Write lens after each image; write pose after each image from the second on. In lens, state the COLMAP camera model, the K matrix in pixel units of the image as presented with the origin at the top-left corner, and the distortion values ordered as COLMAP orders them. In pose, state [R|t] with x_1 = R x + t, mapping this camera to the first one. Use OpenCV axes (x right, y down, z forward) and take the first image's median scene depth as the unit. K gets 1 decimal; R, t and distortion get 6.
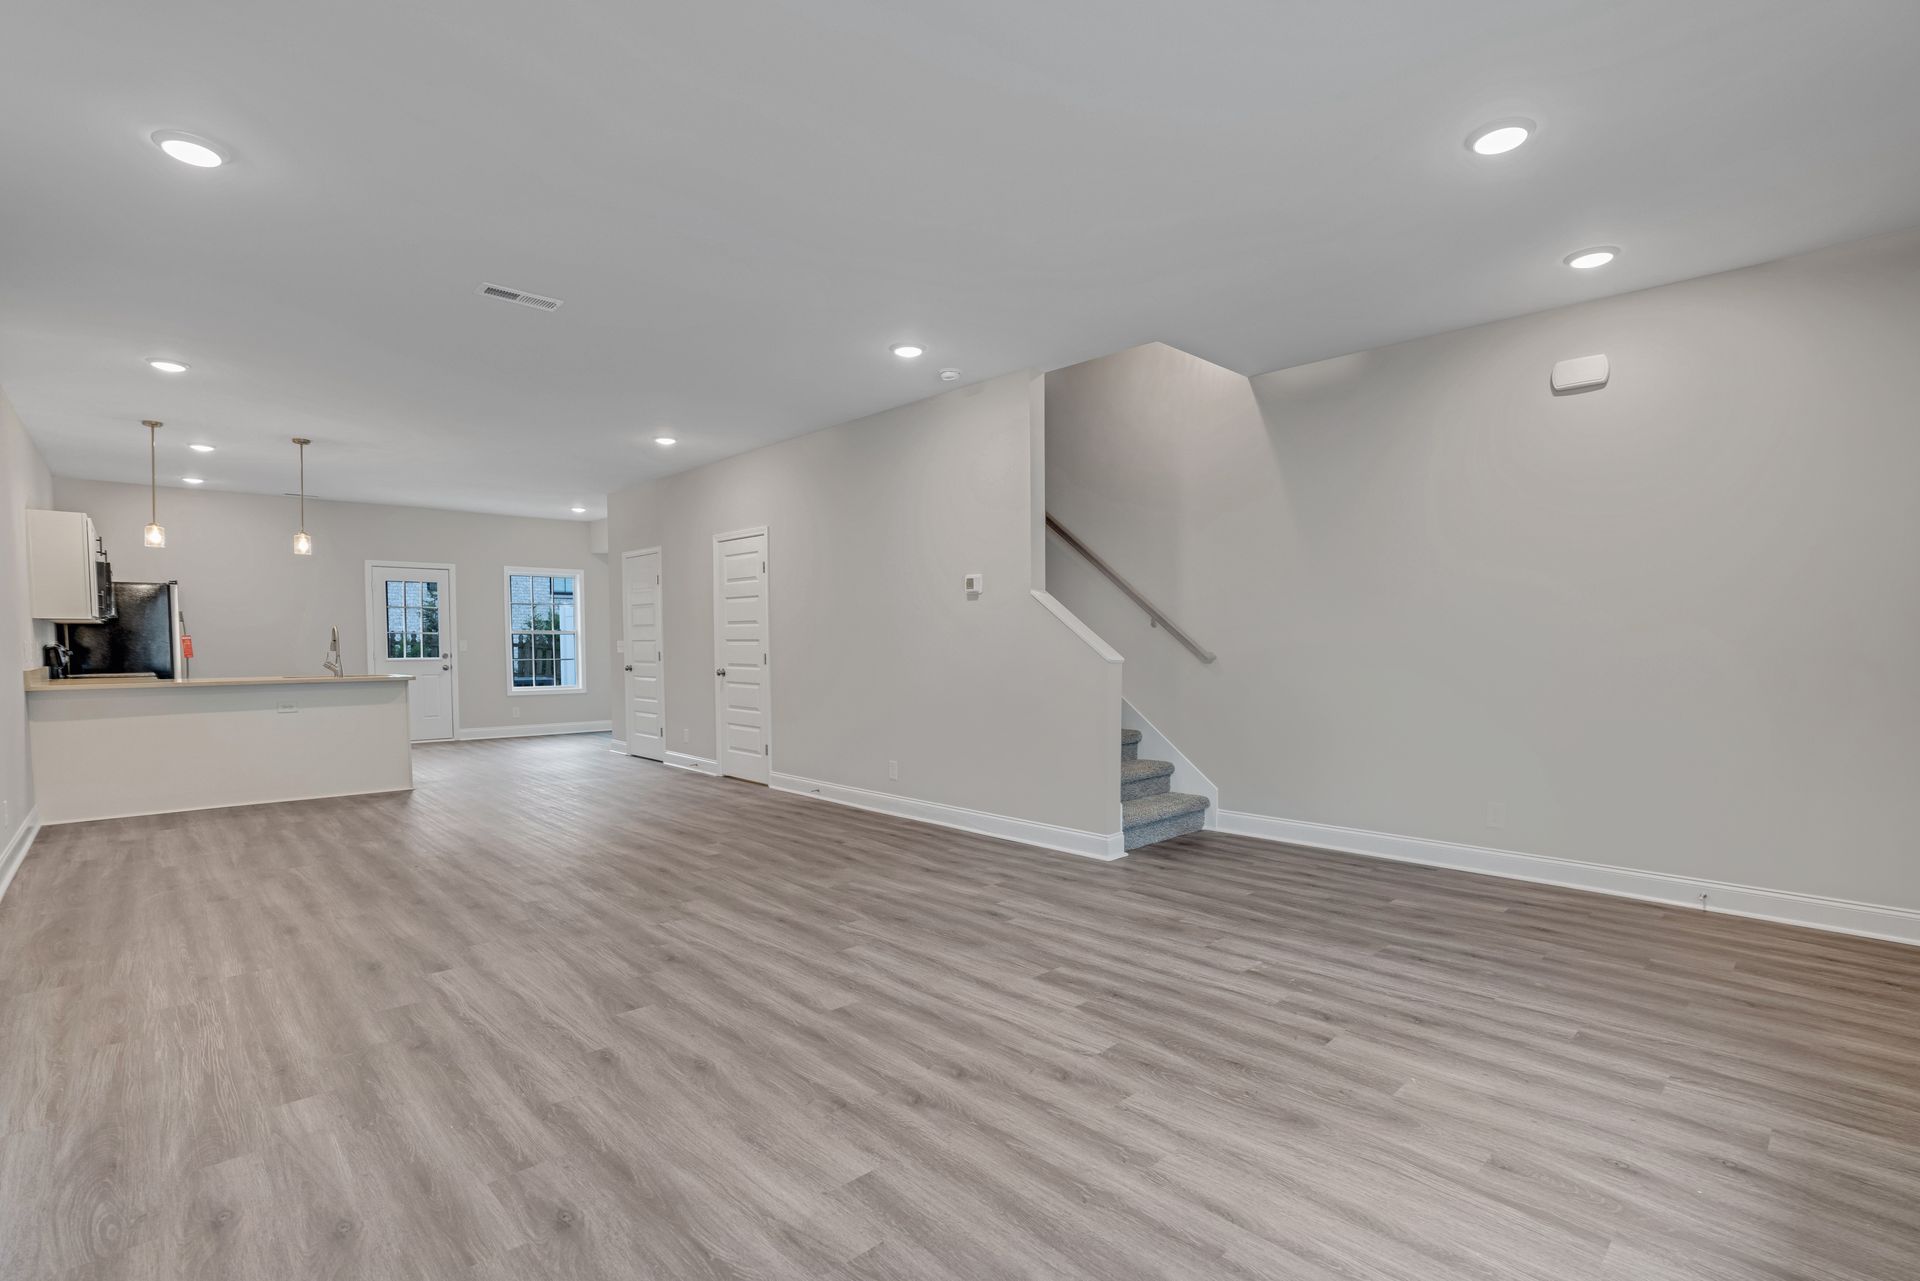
lens RADIAL K [[894.3, 0, 955.0], [0, 894.3, 697.3], [0, 0, 1]] dist [-0.040255, 0.000724]
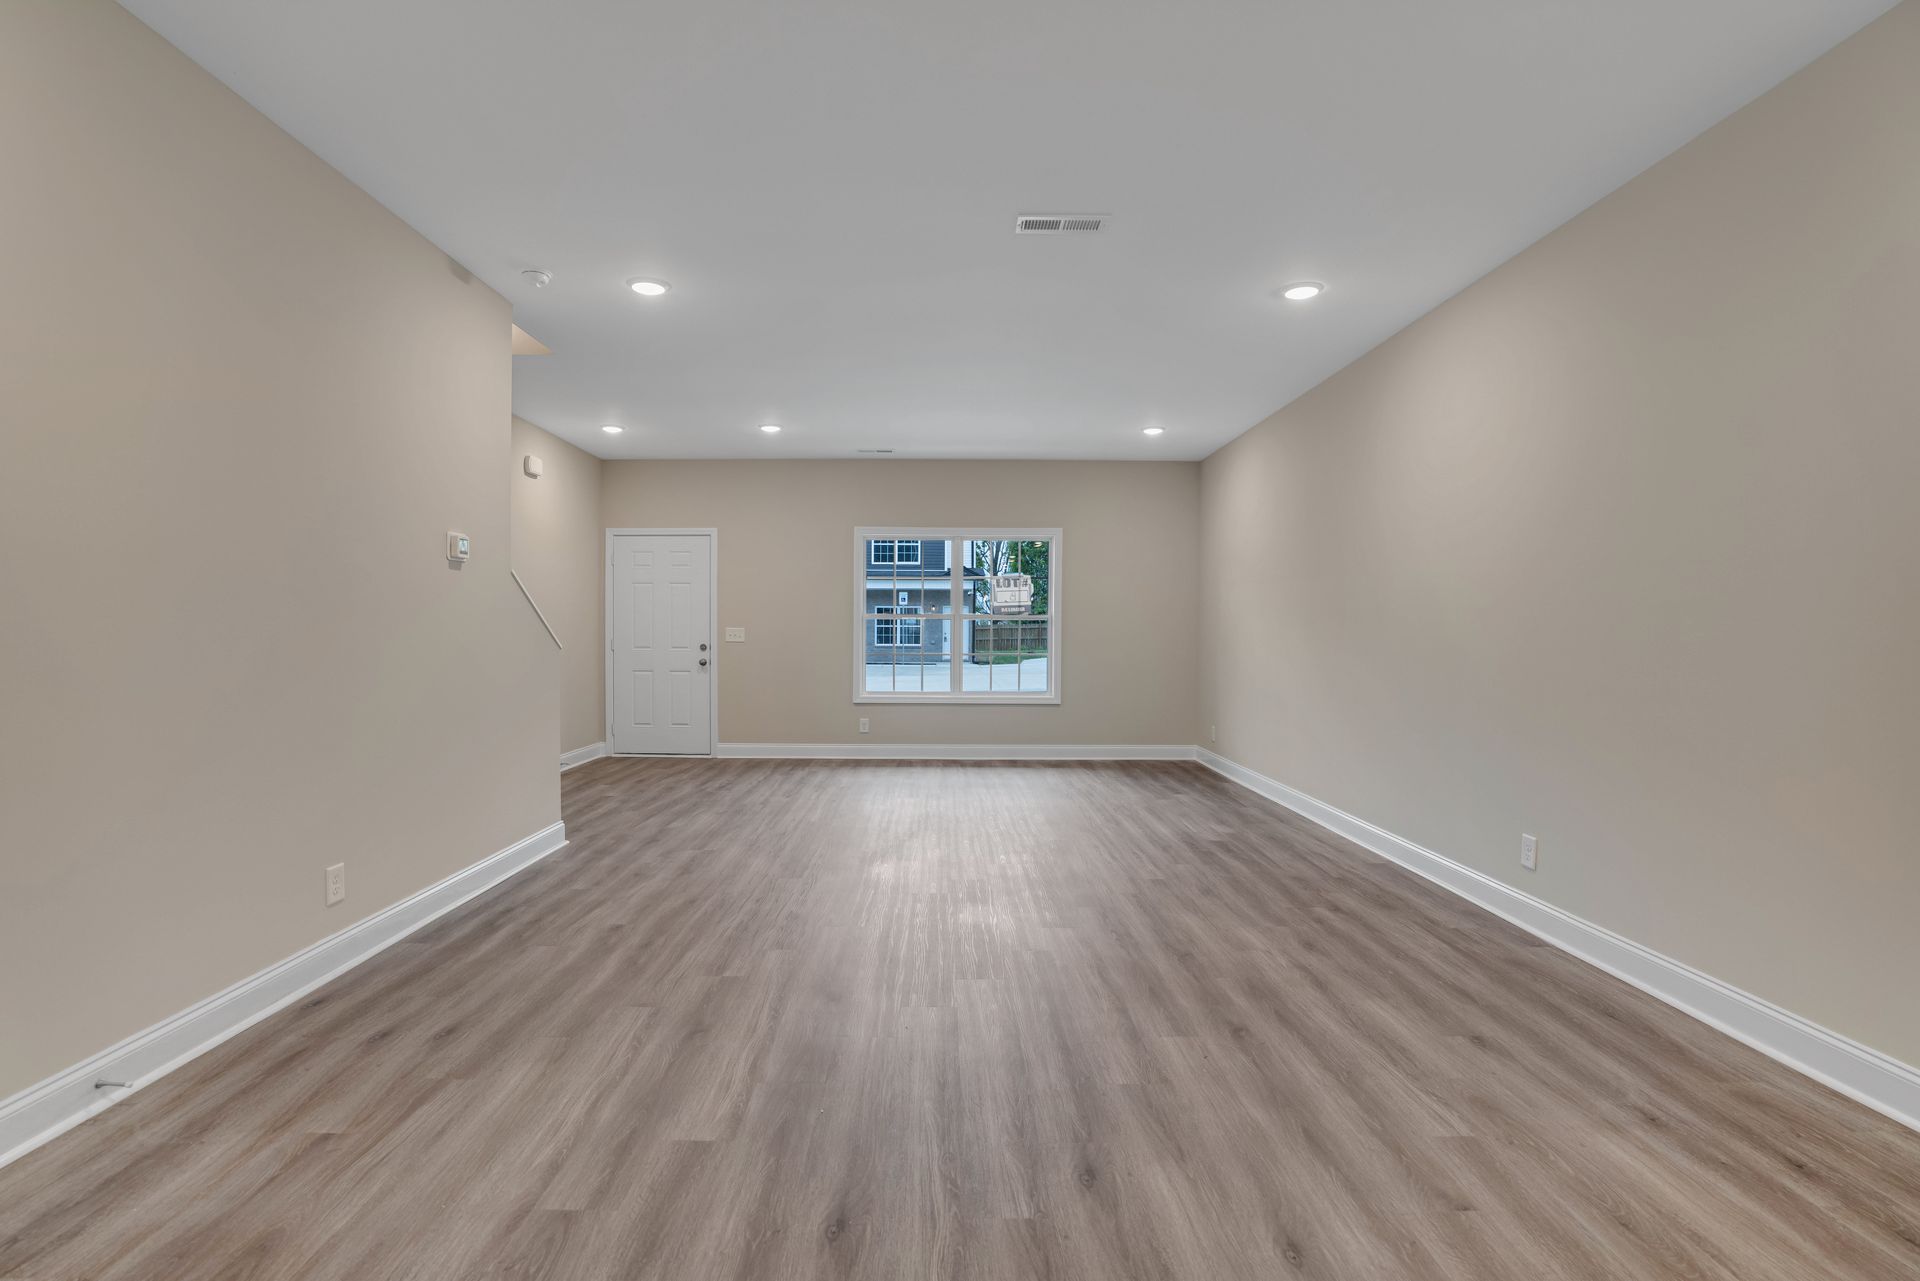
lens RADIAL K [[879.4, 0, 945.7], [0, 879.4, 649.4], [0, 0, 1]] dist [-0.069529, 0.026315]
pose [[-0.730846, -0.017214, 0.682325, -0.811748], [0.038944, 0.997002, 0.066866, -0.085738], [-0.681430, 0.075441, -0.727984, 1.400887]]
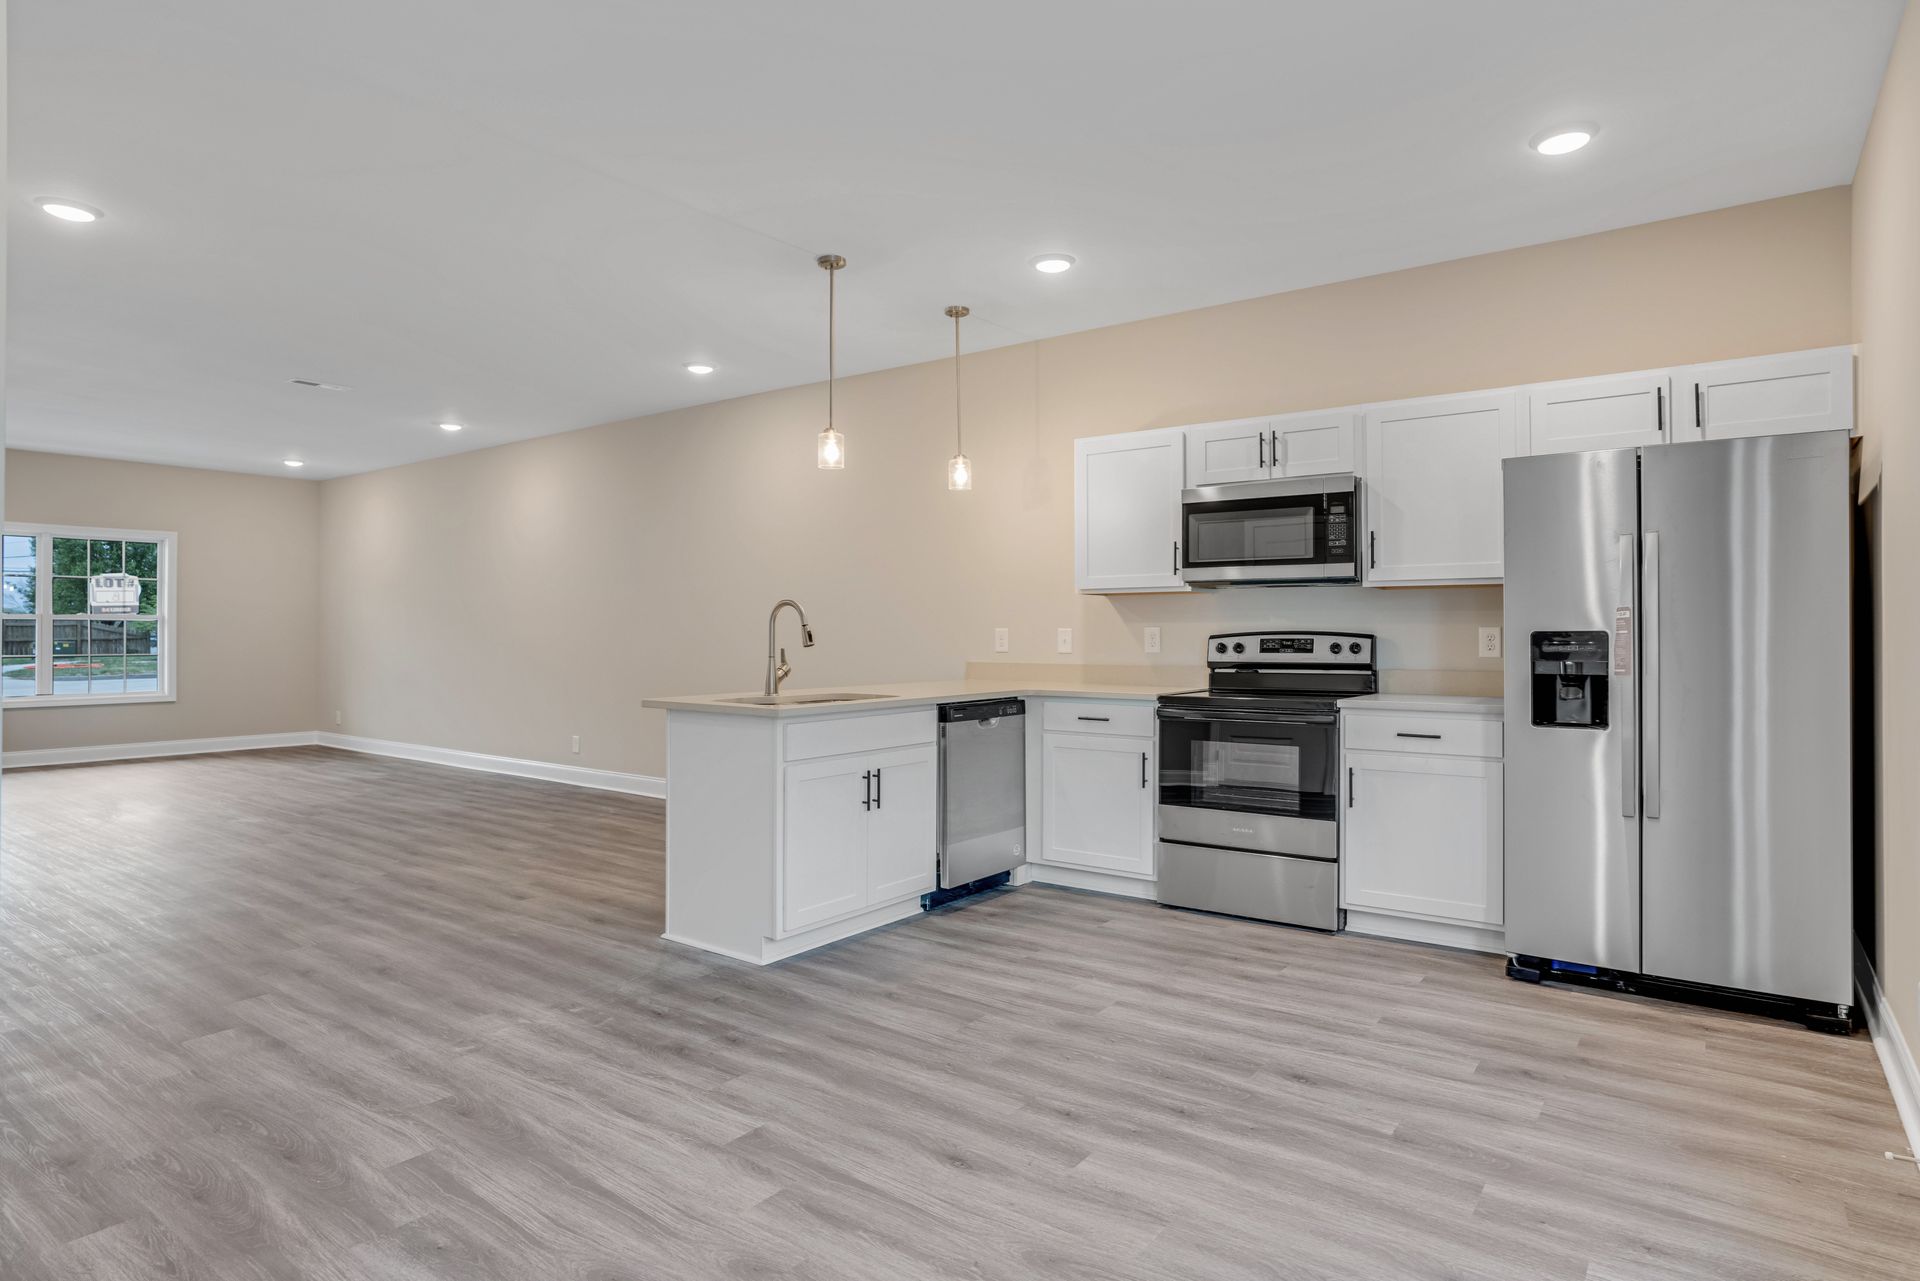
lens RADIAL K [[1054.7, 0, 949.6], [0, 1054.7, 622.1], [0, 0, 1]] dist [-0.060099, 0.041632]
pose [[-0.984717, -0.001452, -0.174155, -0.981054], [-0.010905, 0.998517, 0.053333, -0.143756], [0.173820, 0.054417, -0.983273, 2.304530]]
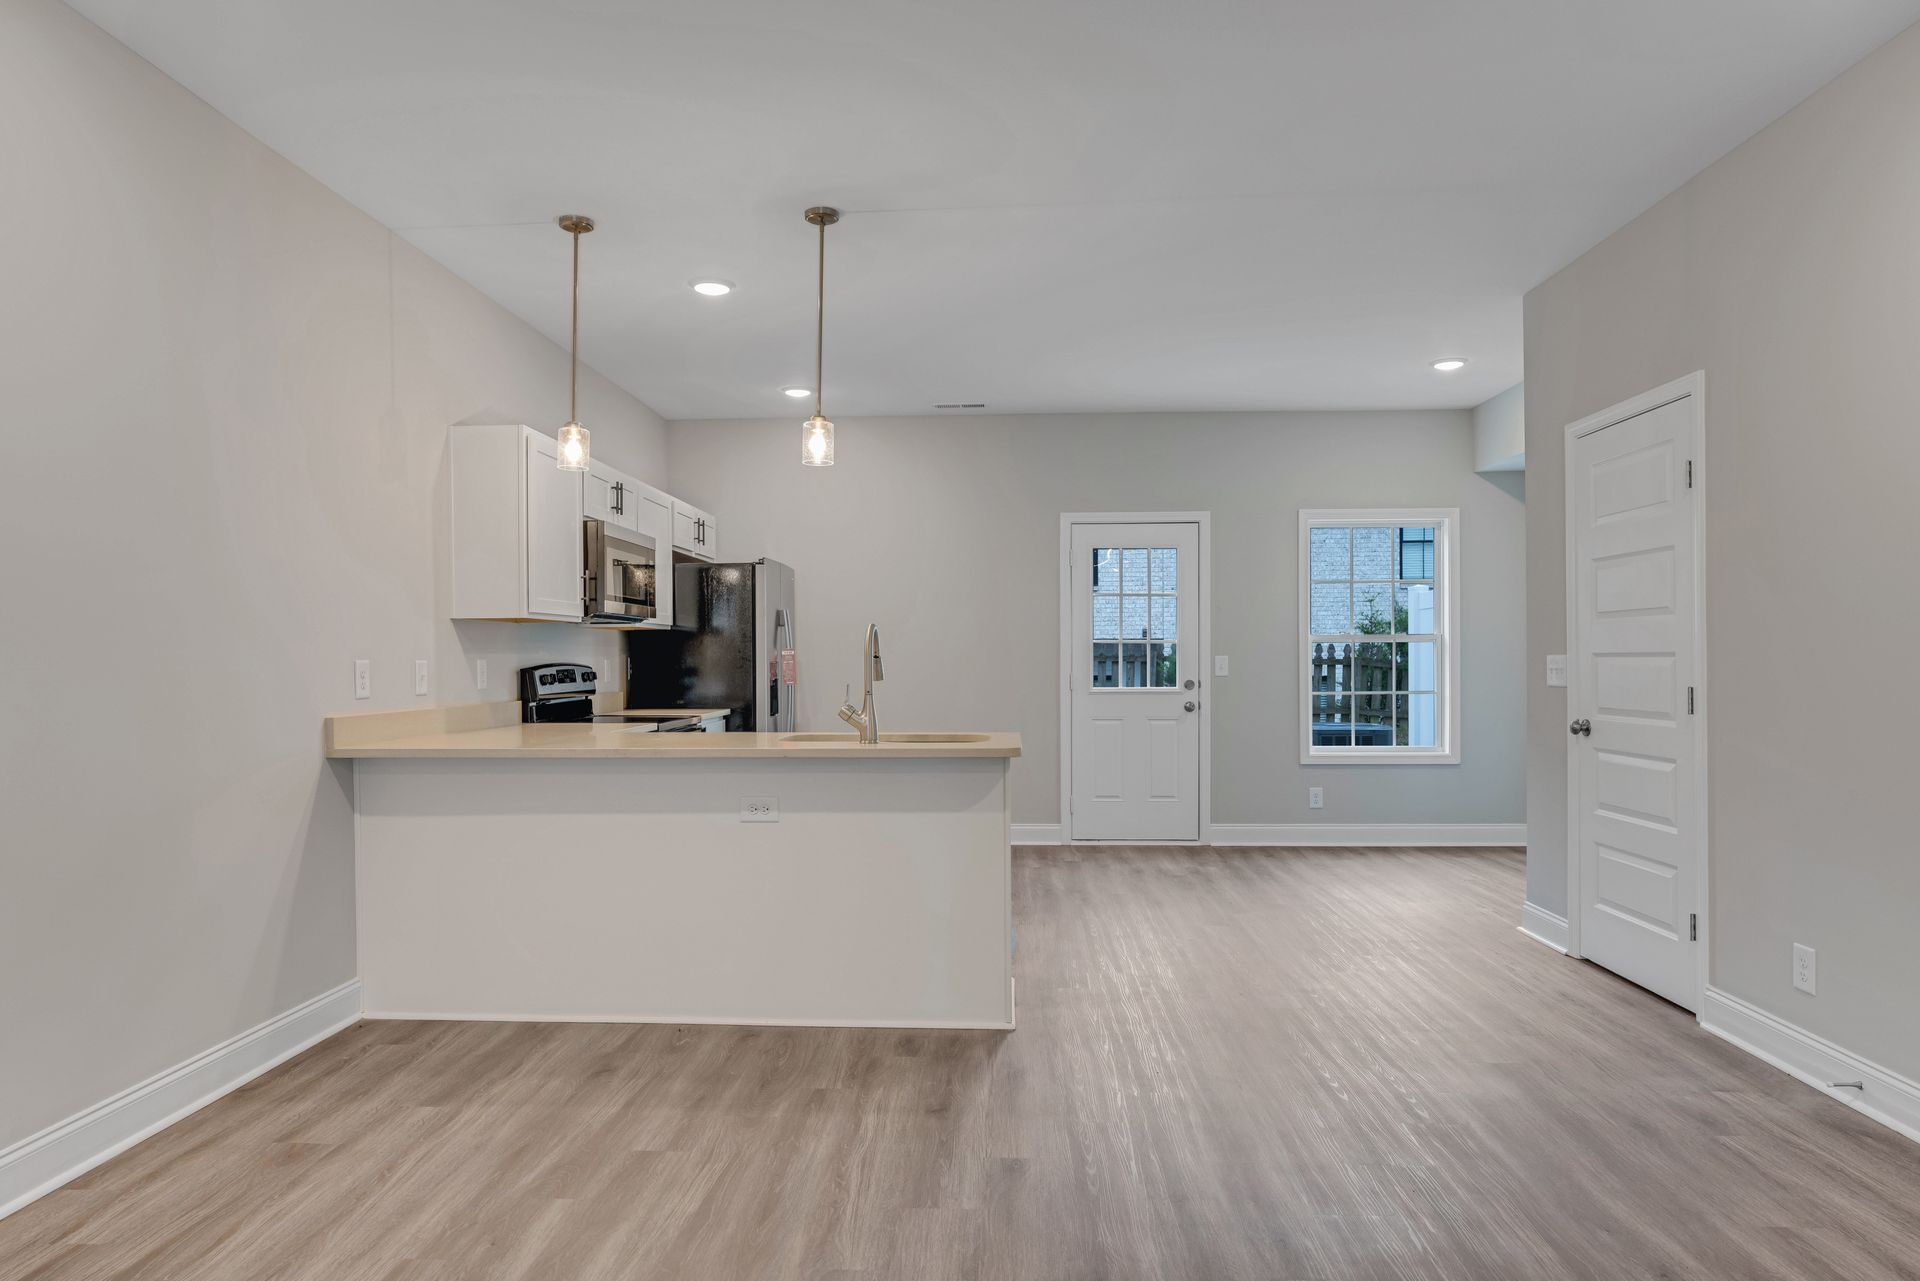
lens RADIAL K [[1152.8, 0, 942.3], [0, 1152.8, 665.0], [0, 0, 1]] dist [-0.008613, -0.000939]
pose [[0.688928, -0.000199, -0.724829, -0.380297], [-0.039615, 0.998495, -0.037928, -0.056733], [0.723746, 0.054844, 0.687883, 0.890853]]
